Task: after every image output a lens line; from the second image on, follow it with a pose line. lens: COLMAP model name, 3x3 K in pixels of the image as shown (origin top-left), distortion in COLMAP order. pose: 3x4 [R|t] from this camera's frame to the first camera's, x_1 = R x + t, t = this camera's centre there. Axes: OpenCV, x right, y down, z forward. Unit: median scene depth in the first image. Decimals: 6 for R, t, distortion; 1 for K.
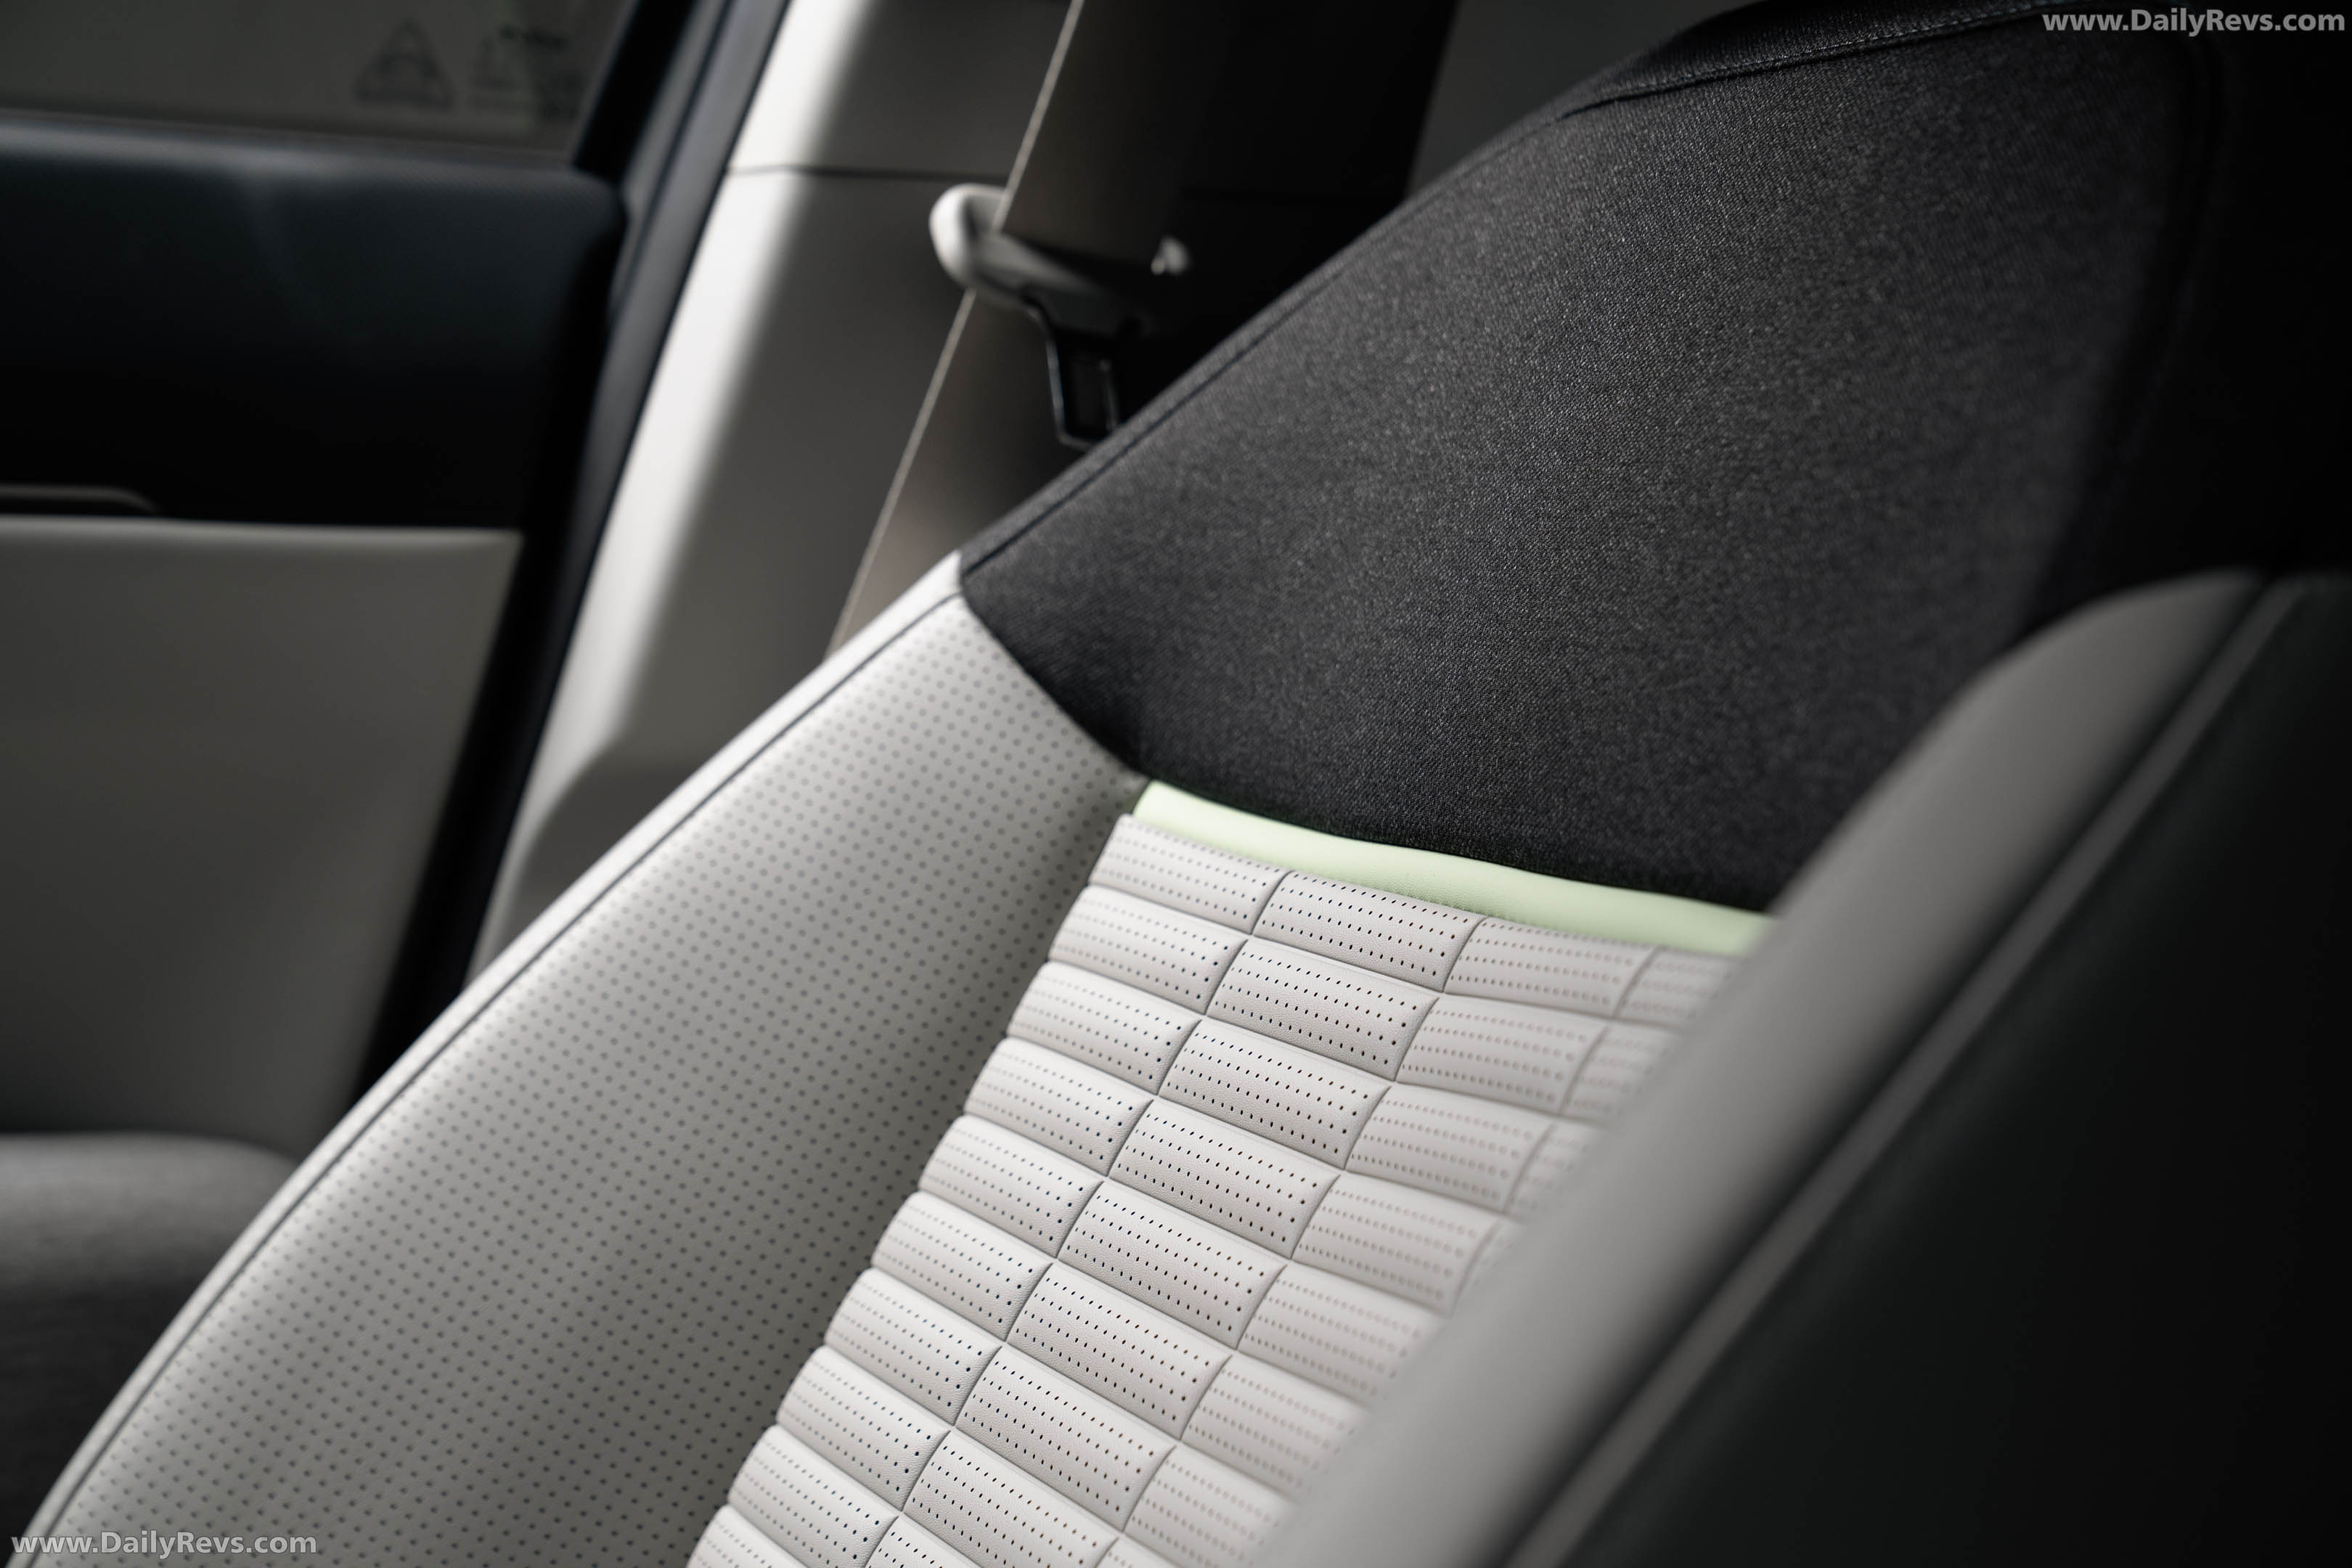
lens RADIAL K [[3941.1, 0, 1176.3], [0, 3941.1, 784.6], [0, 0, 1]] dist [0.027167, 0.000000]
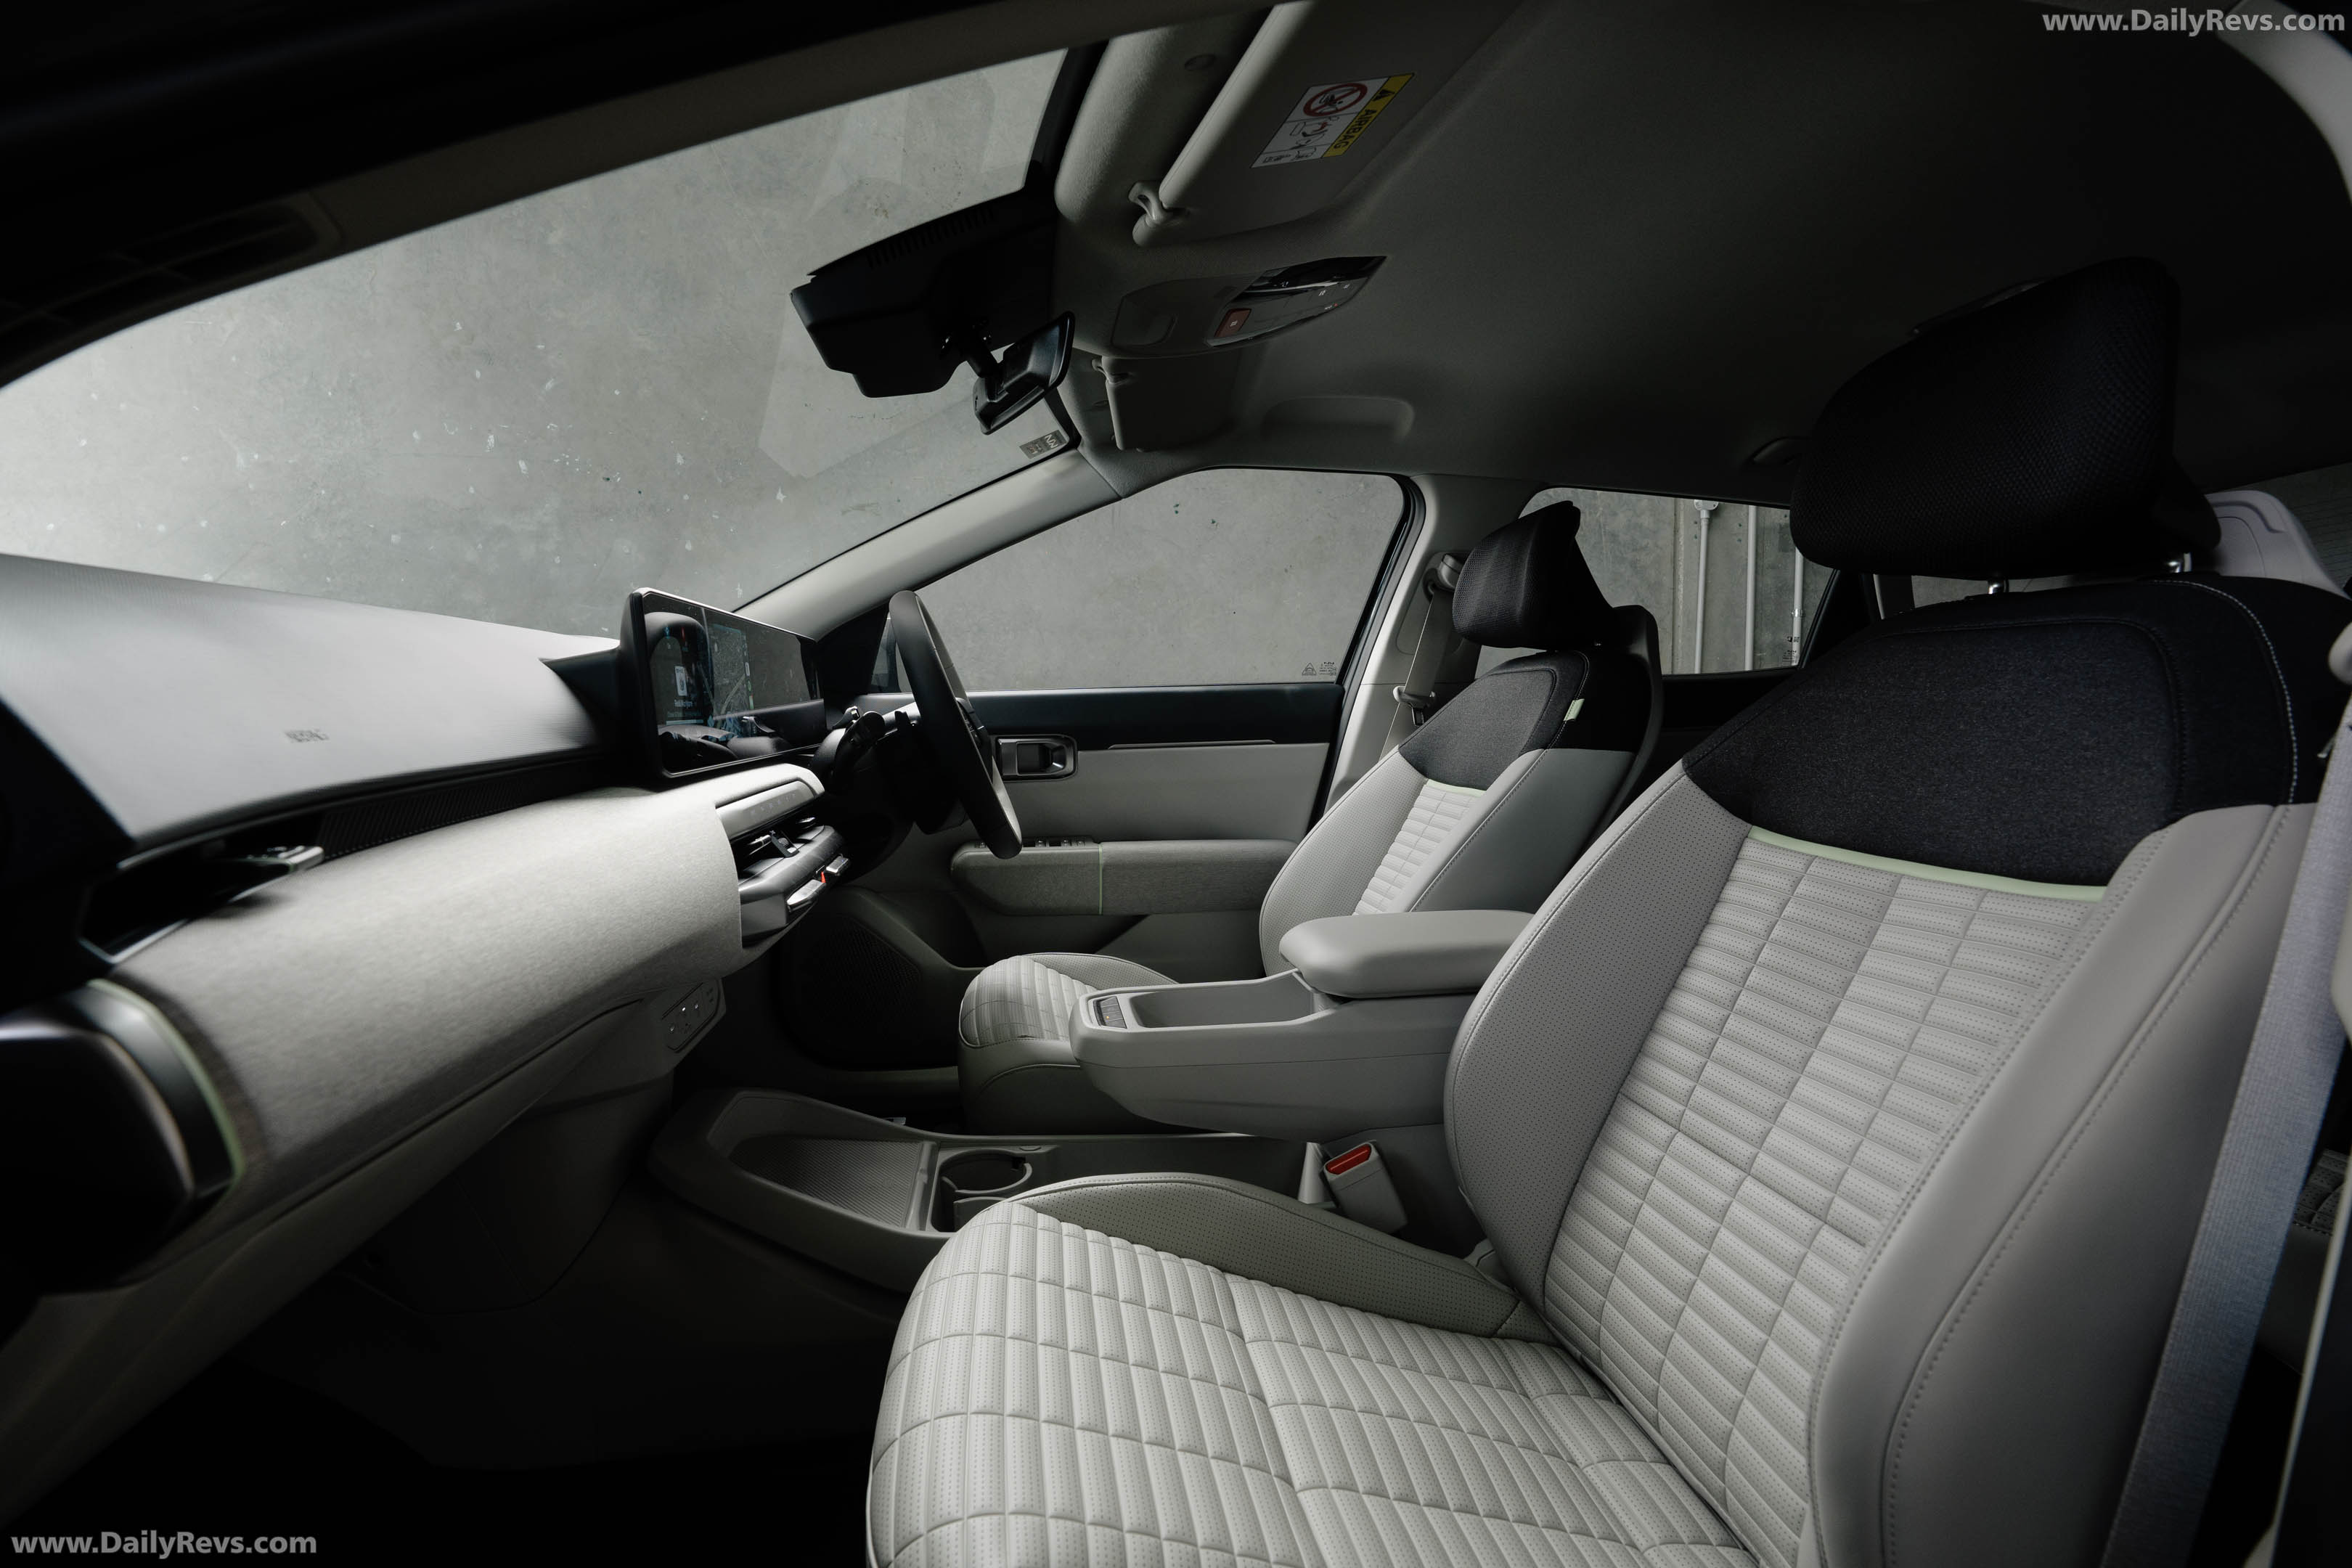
lens RADIAL K [[1081.1, 0, 1159.9], [0, 1081.1, 781.3], [0, 0, 1]] dist [-0.028528, -0.000544]
pose [[0.953052, -0.035784, -0.300684, 0.096744], [0.033842, 0.999359, -0.011665, 0.007870], [0.300909, 0.000941, 0.953652, -0.762915]]
